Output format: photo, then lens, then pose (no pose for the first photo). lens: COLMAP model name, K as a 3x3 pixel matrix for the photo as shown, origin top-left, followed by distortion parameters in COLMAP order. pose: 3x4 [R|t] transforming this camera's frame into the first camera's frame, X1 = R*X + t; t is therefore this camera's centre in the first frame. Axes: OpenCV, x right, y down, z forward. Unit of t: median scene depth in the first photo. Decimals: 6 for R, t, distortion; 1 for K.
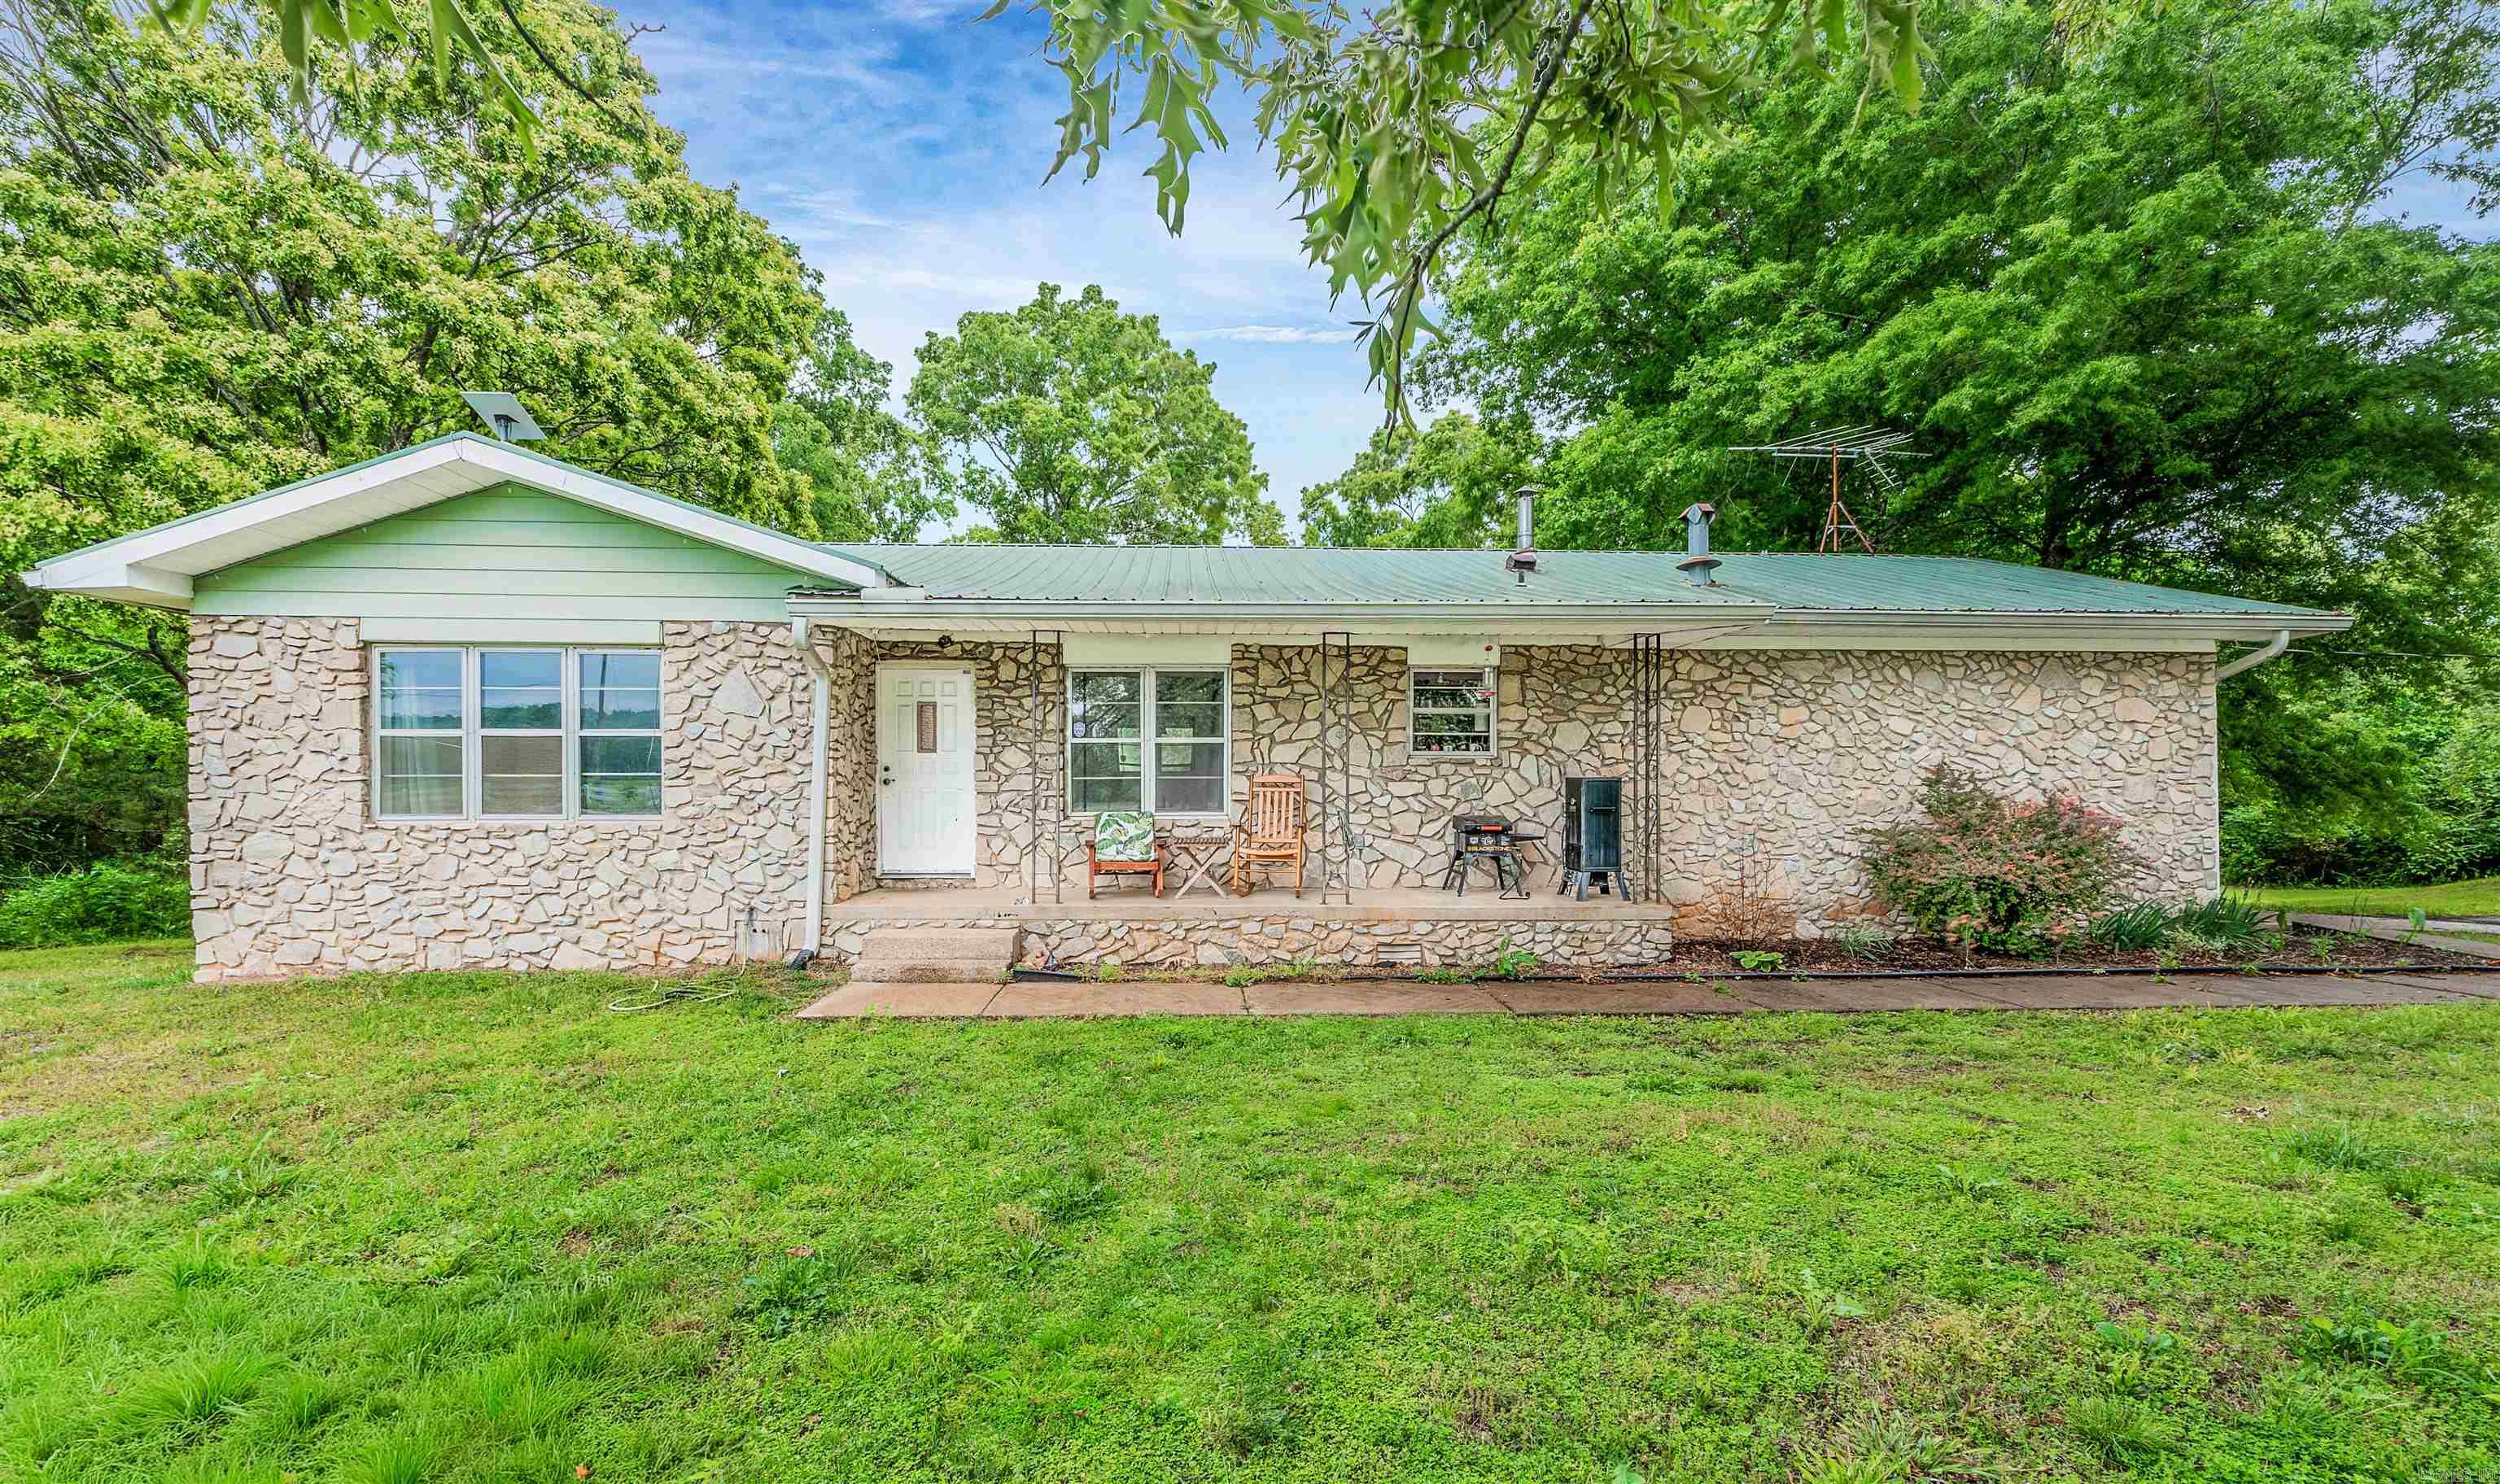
lens RADIAL K [[1064.3, 0, 1251.5], [0, 1064.3, 759.9], [0, 0, 1]] dist [-0.004299, -0.000194]
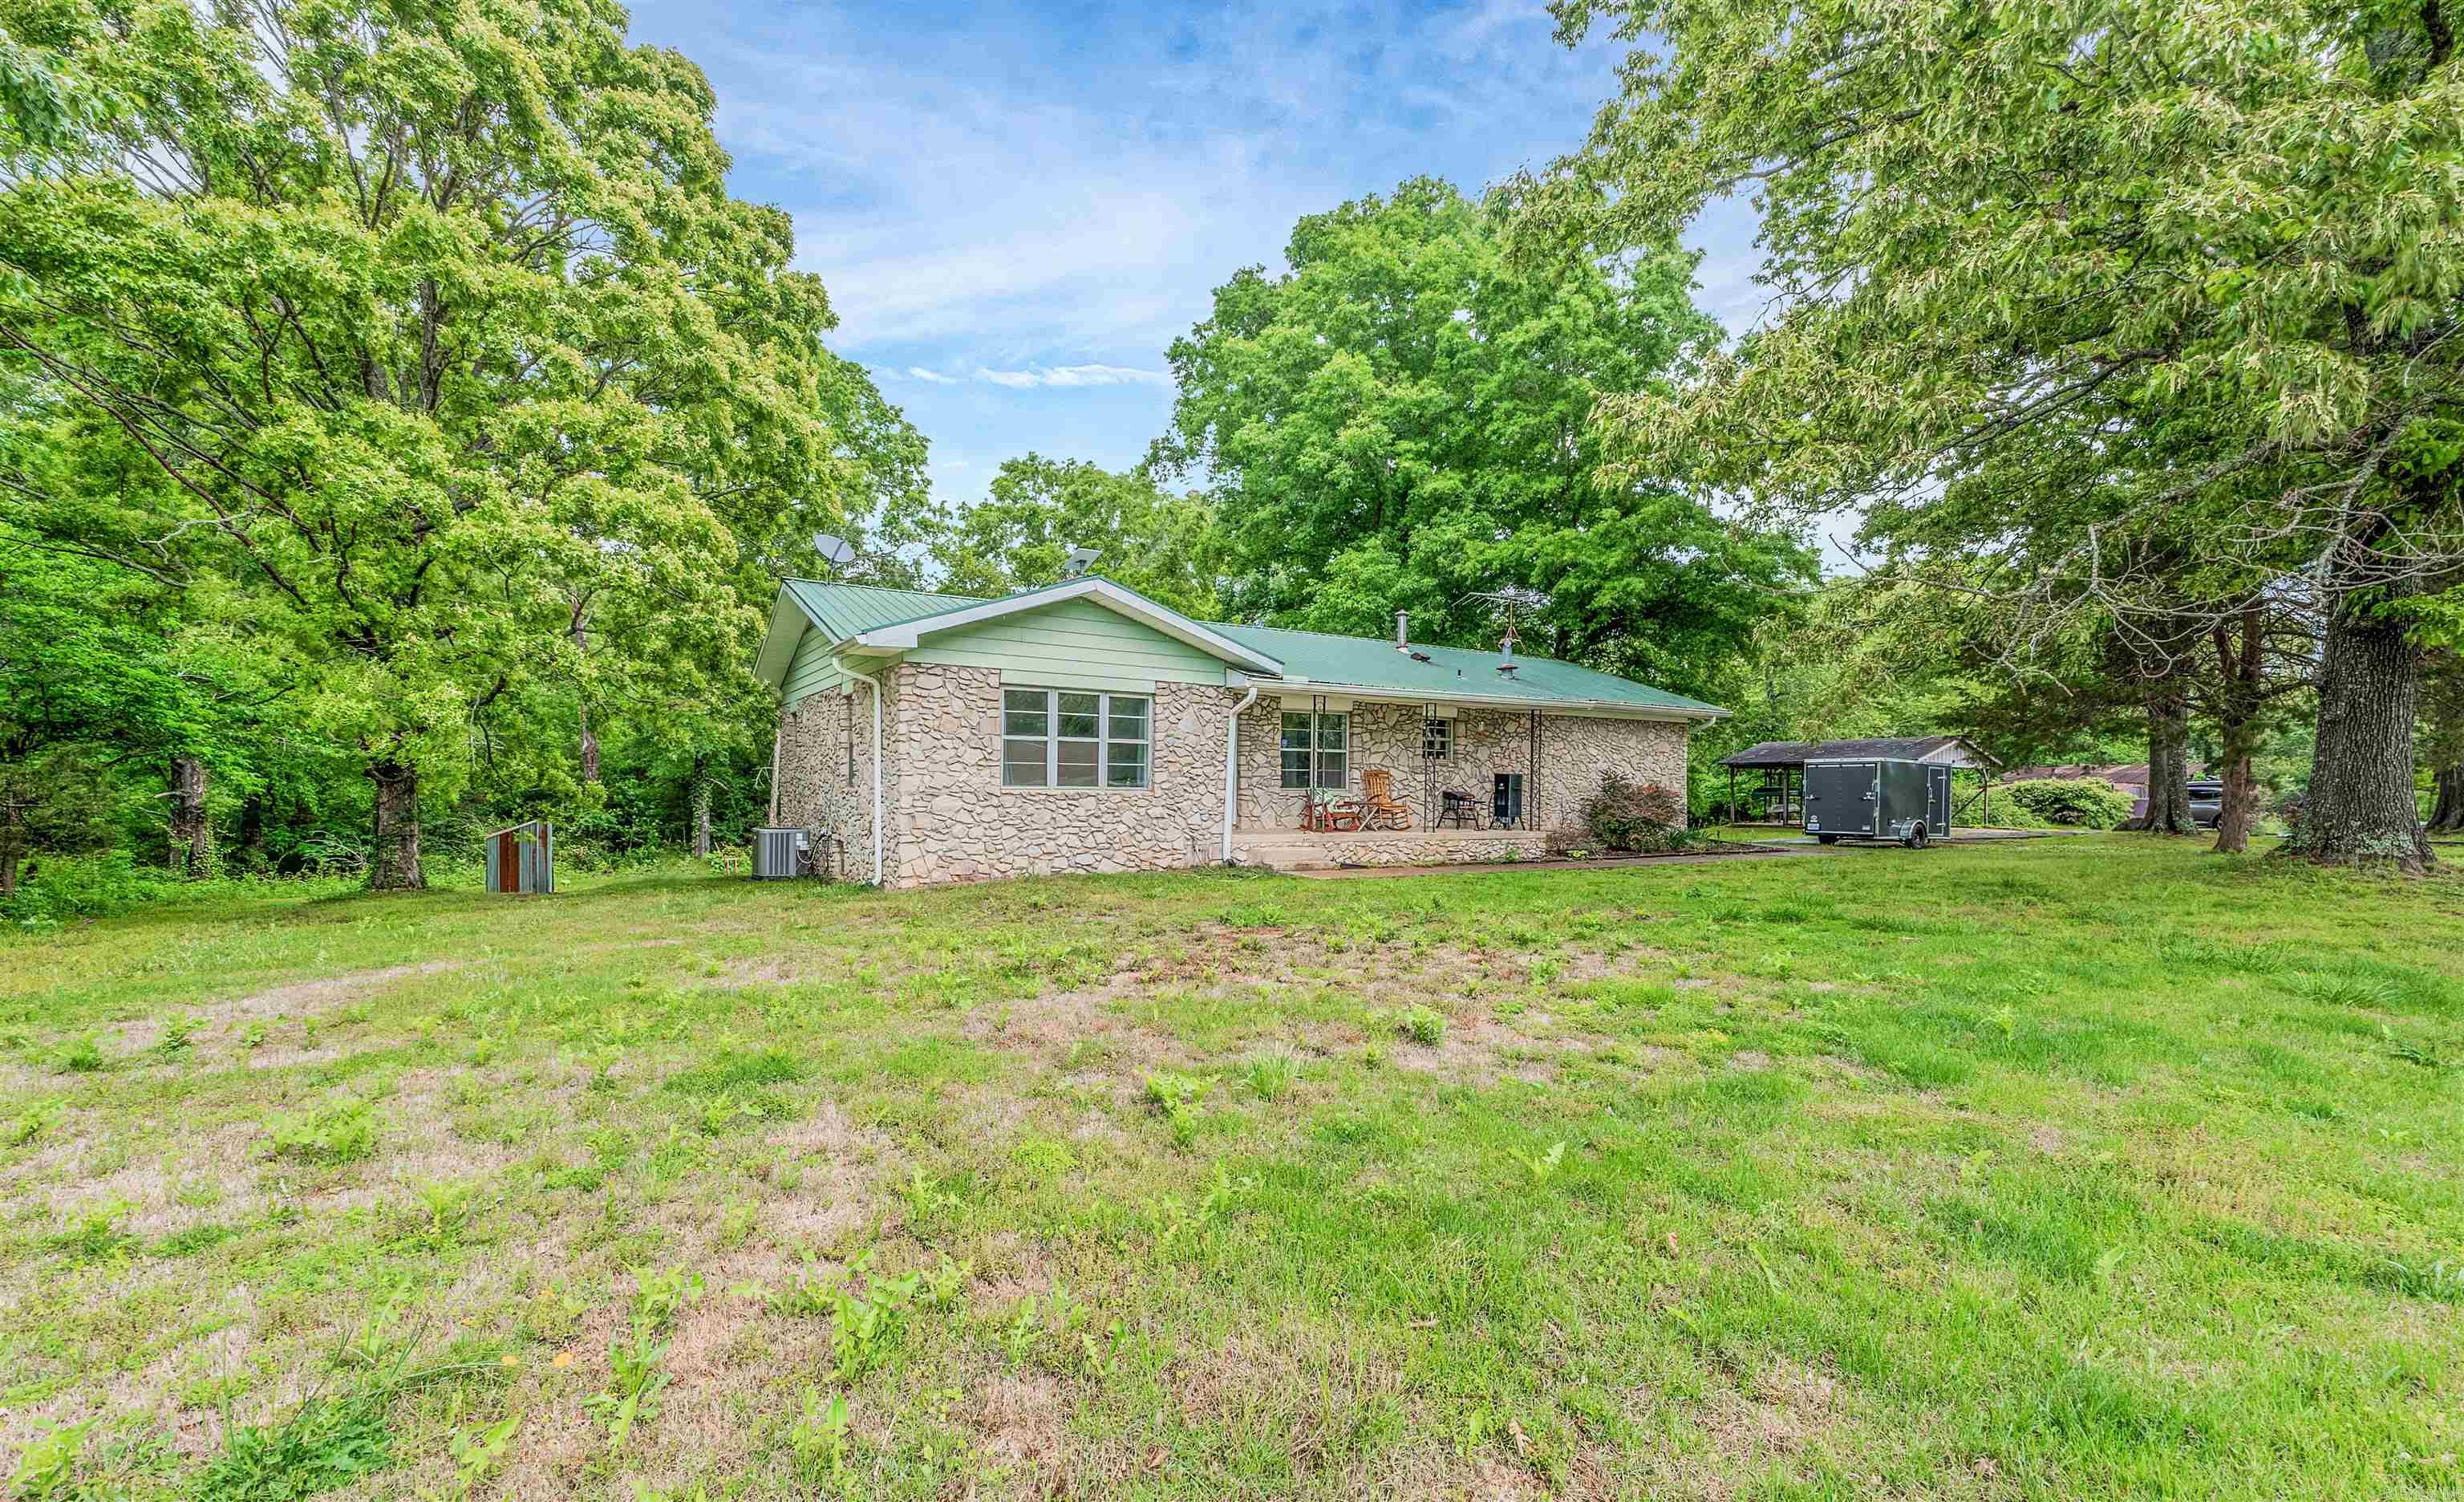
lens RADIAL K [[1076.6, 0, 1230.8], [0, 1076.6, 746.1], [0, 0, 1]] dist [-0.000065, -0.000001]
pose [[0.871624, 0.025389, 0.489516, -1.138468], [-0.019337, 0.999661, -0.017416, 0.009716], [-0.489793, 0.005714, 0.871820, -0.570015]]
